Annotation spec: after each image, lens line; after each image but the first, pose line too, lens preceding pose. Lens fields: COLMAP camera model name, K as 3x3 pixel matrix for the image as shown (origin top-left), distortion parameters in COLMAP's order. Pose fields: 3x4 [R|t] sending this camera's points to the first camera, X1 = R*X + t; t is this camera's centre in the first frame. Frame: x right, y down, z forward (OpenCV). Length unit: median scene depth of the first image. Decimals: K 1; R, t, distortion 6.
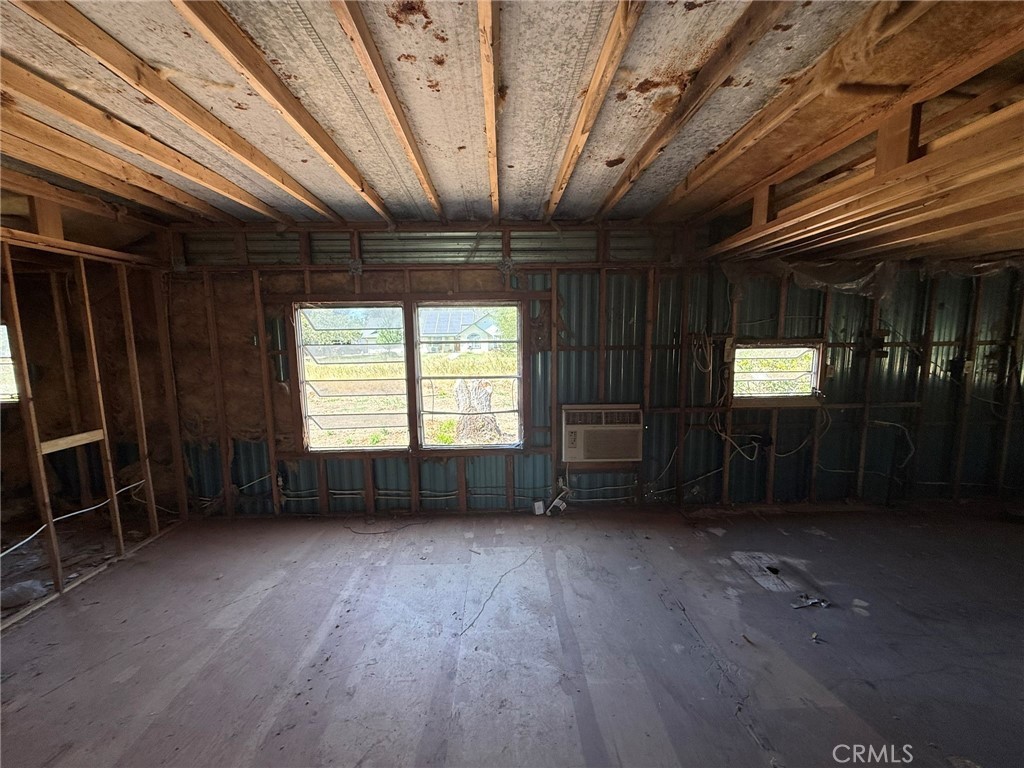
lens RADIAL K [[408.2, 0, 510.0], [0, 408.2, 385.3], [0, 0, 1]] dist [-0.000705, 0.000160]
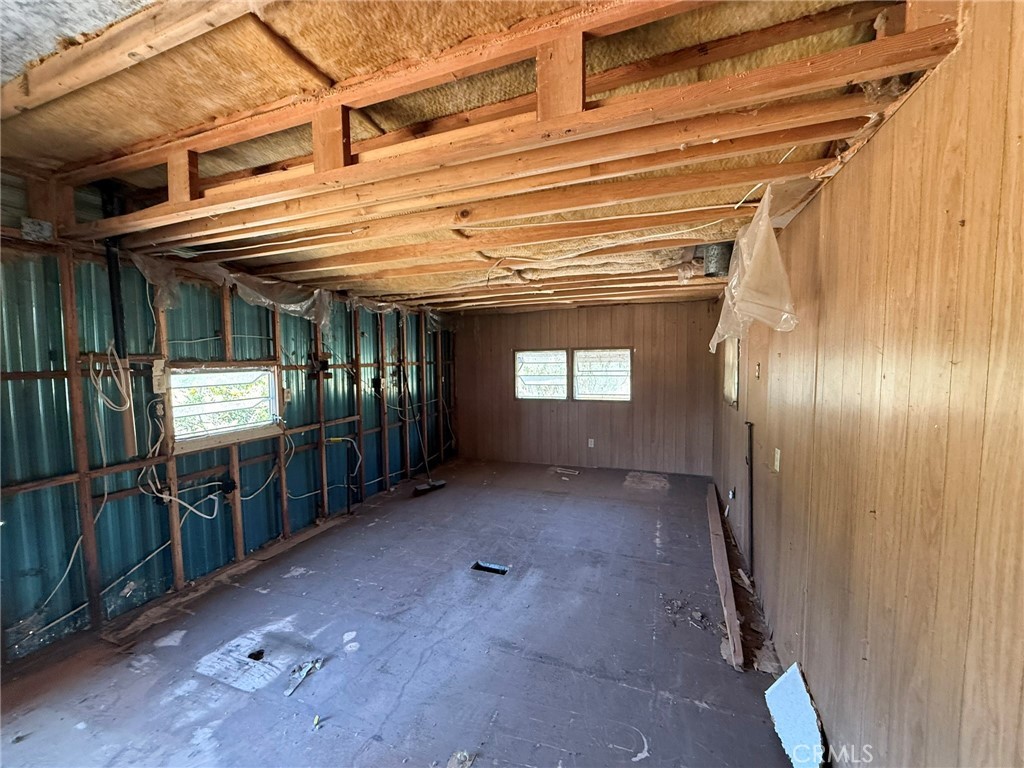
lens RADIAL K [[408.2, 0, 510.0], [0, 408.2, 385.3], [0, 0, 1]] dist [-0.000705, 0.000160]
pose [[0.380732, -0.055237, 0.923034, 0.108729], [0.114923, 0.993301, 0.012038, -0.009190], [-0.917516, 0.101495, 0.384529, 0.160577]]
